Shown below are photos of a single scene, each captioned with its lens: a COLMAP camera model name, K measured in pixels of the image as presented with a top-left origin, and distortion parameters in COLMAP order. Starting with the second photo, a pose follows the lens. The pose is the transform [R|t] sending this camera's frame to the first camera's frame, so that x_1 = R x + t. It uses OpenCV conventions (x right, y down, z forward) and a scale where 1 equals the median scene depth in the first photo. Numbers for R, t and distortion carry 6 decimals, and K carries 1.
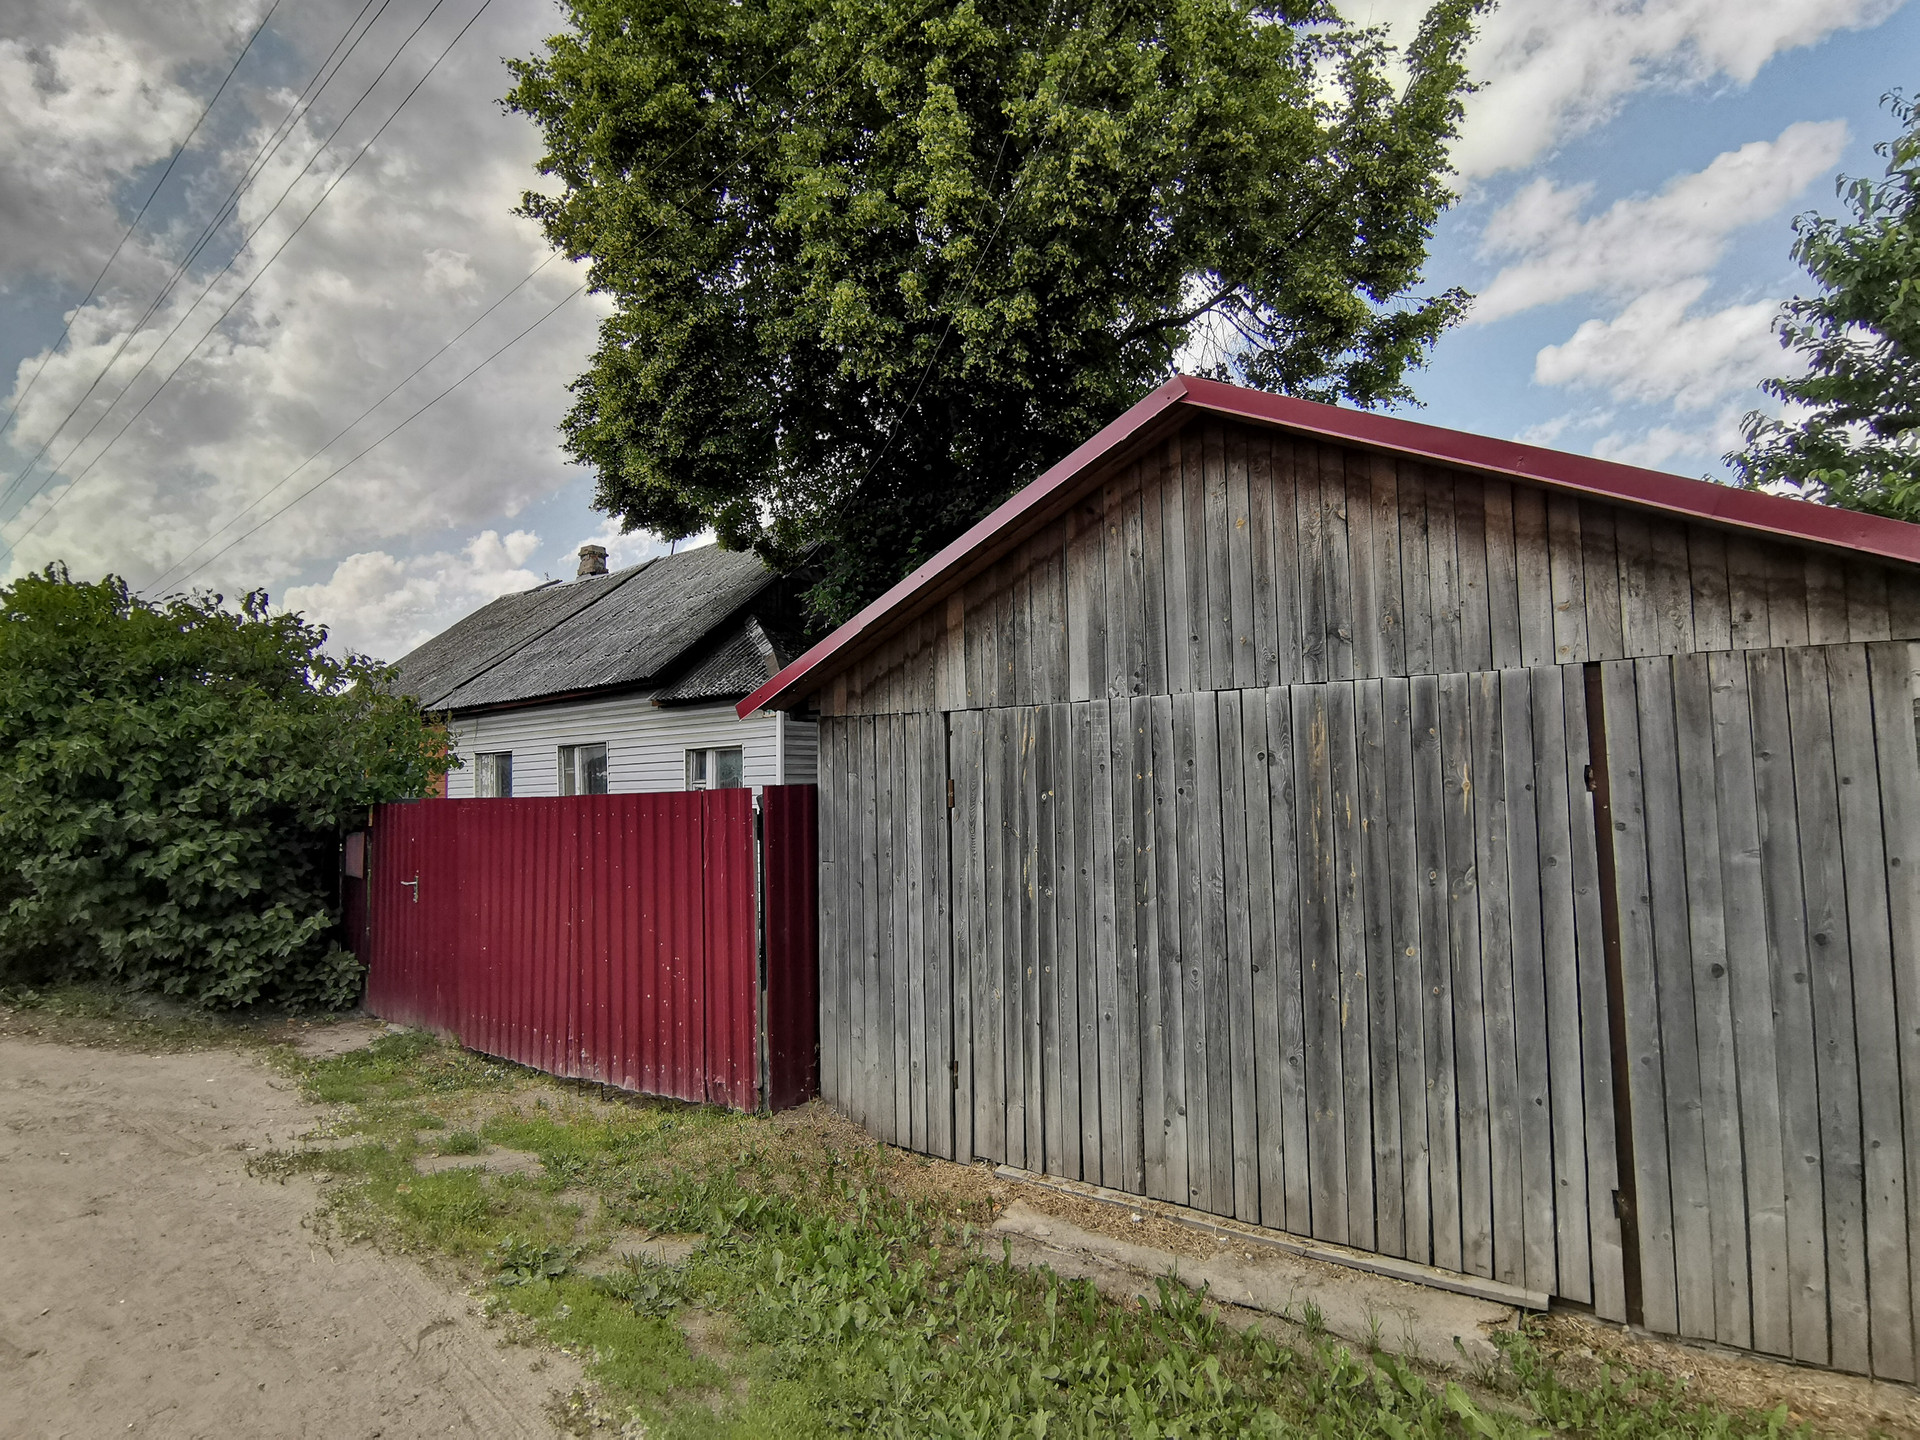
lens RADIAL K [[947.8, 0, 966.1], [0, 947.8, 717.1], [0, 0, 1]] dist [0.013452, -0.015539]
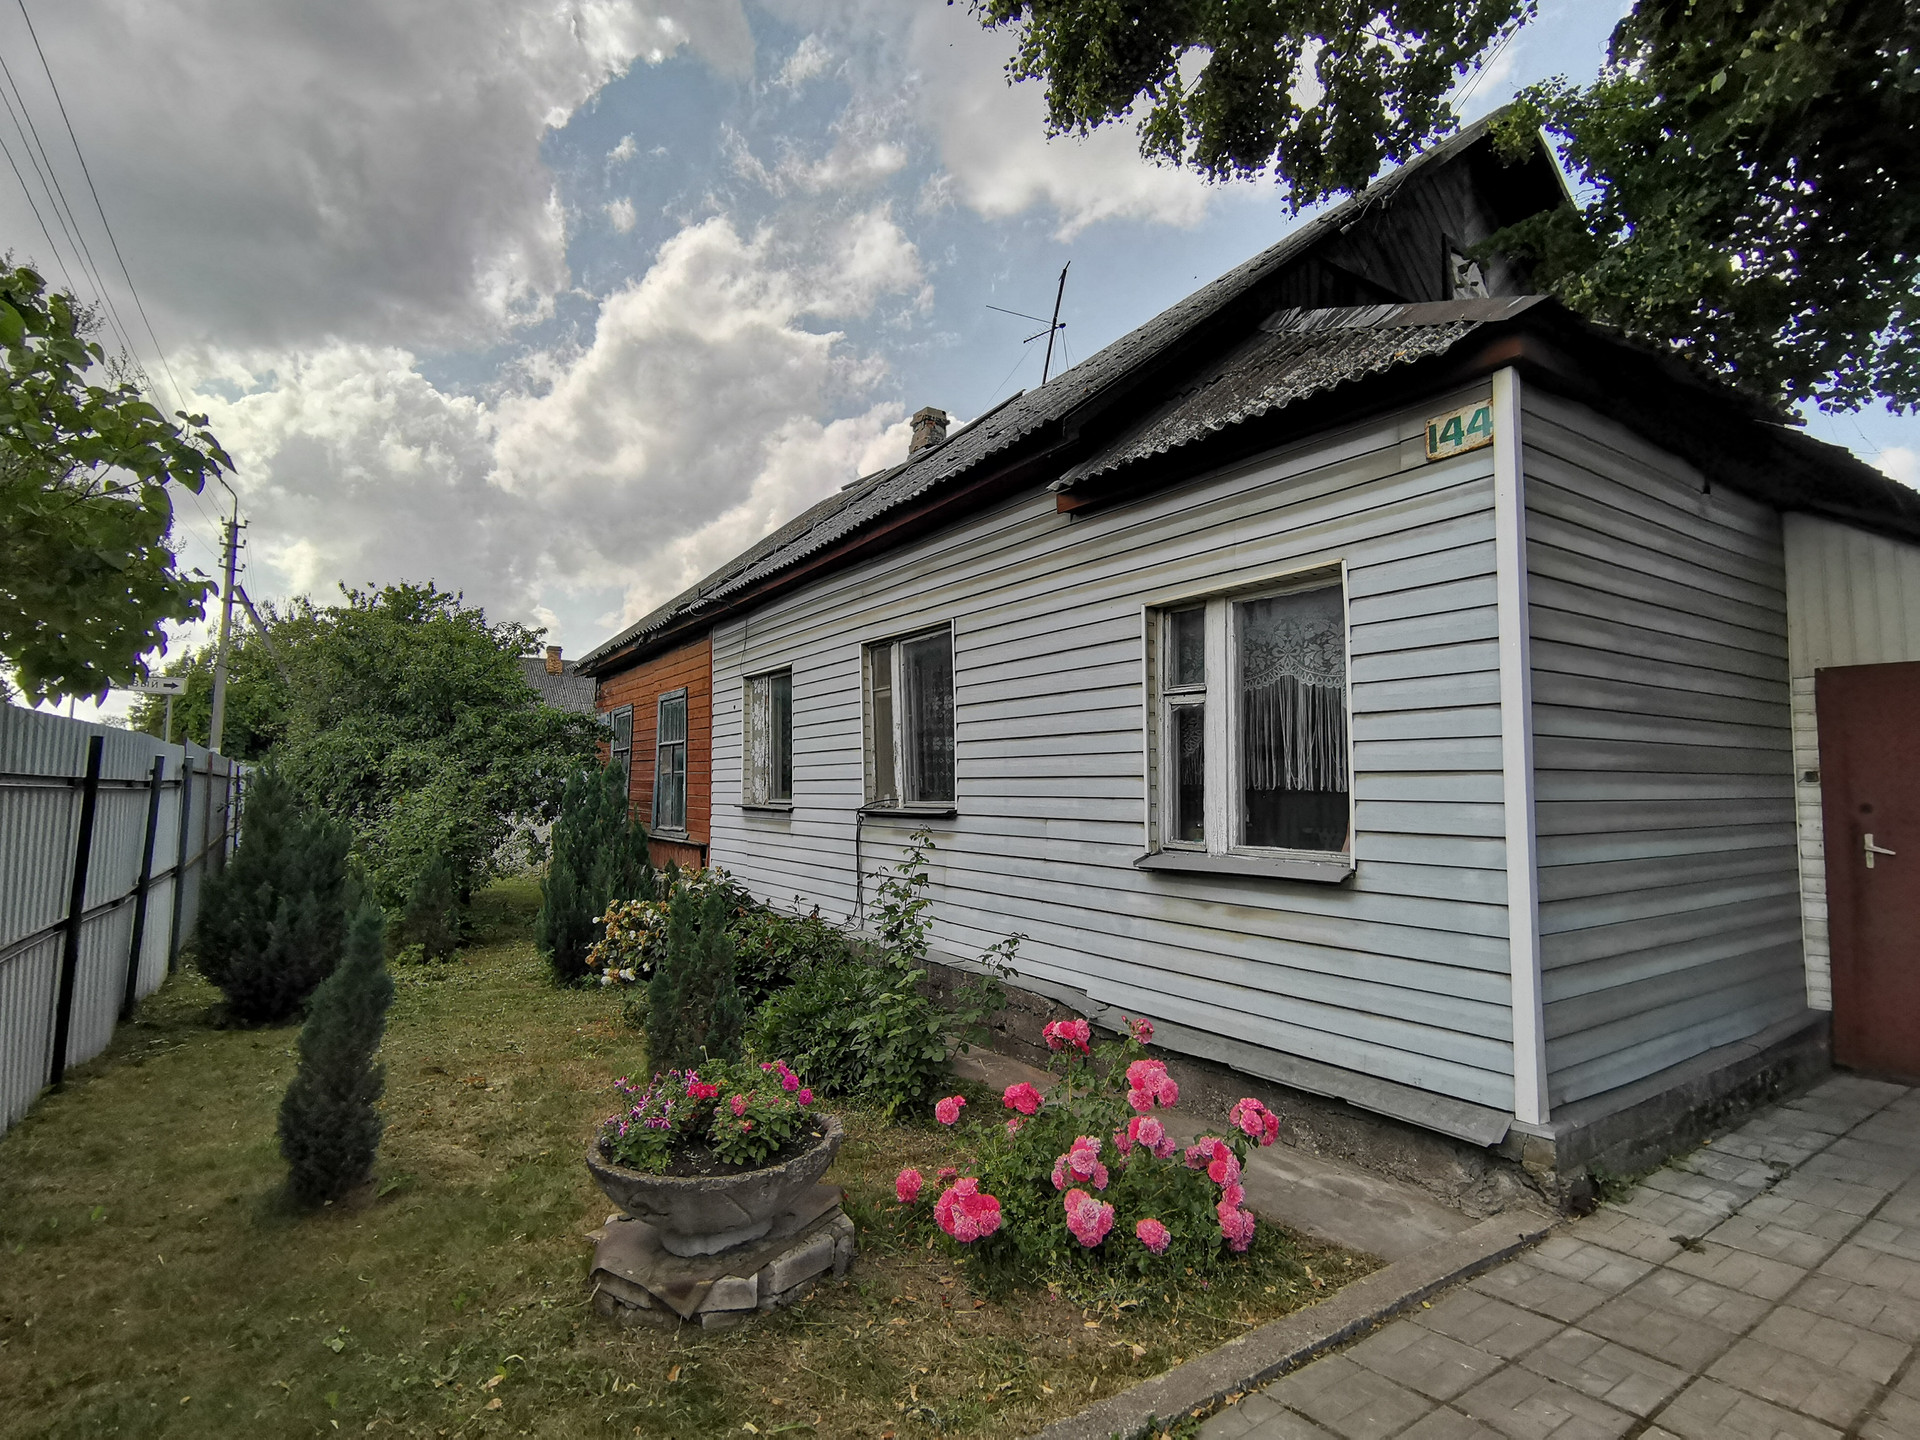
lens RADIAL K [[947.8, 0, 963.0], [0, 947.8, 708.9], [0, 0, 1]] dist [0.013452, -0.015539]
pose [[0.942757, -0.000108, -0.333479, -0.433548], [-0.002638, 0.999966, -0.007783, 0.144367], [0.333469, 0.008217, 0.942725, 1.117407]]
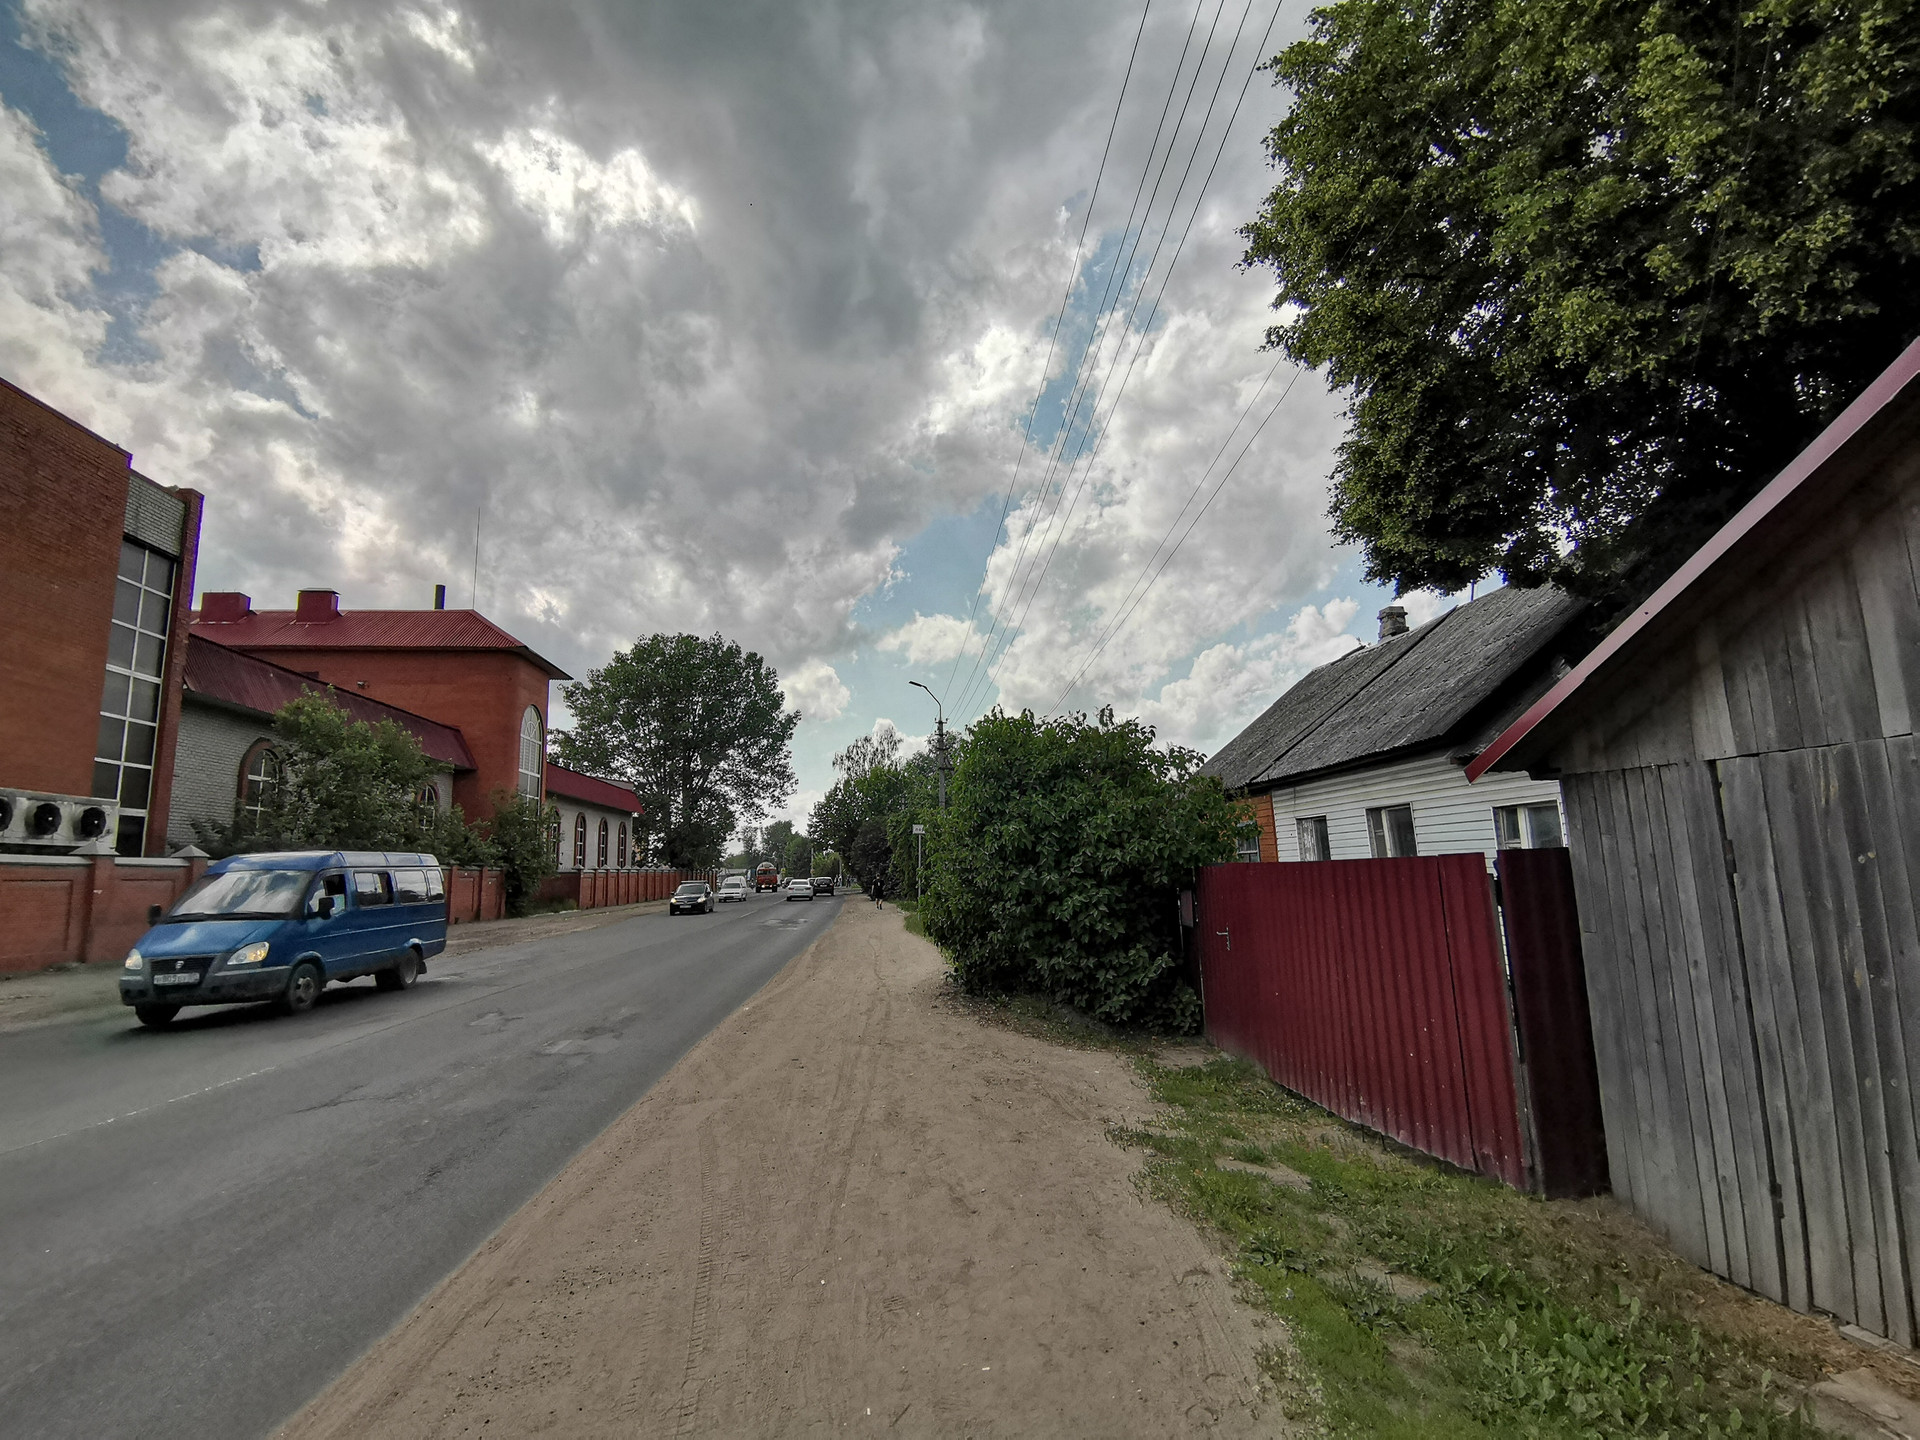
lens RADIAL K [[947.8, 0, 957.5], [0, 947.8, 719.7], [0, 0, 1]] dist [0.013452, -0.015539]
pose [[0.662480, -0.116364, -0.739986, 0.112834], [0.072463, 0.993183, -0.091307, -0.008809], [0.745567, 0.006867, 0.666396, -0.051639]]
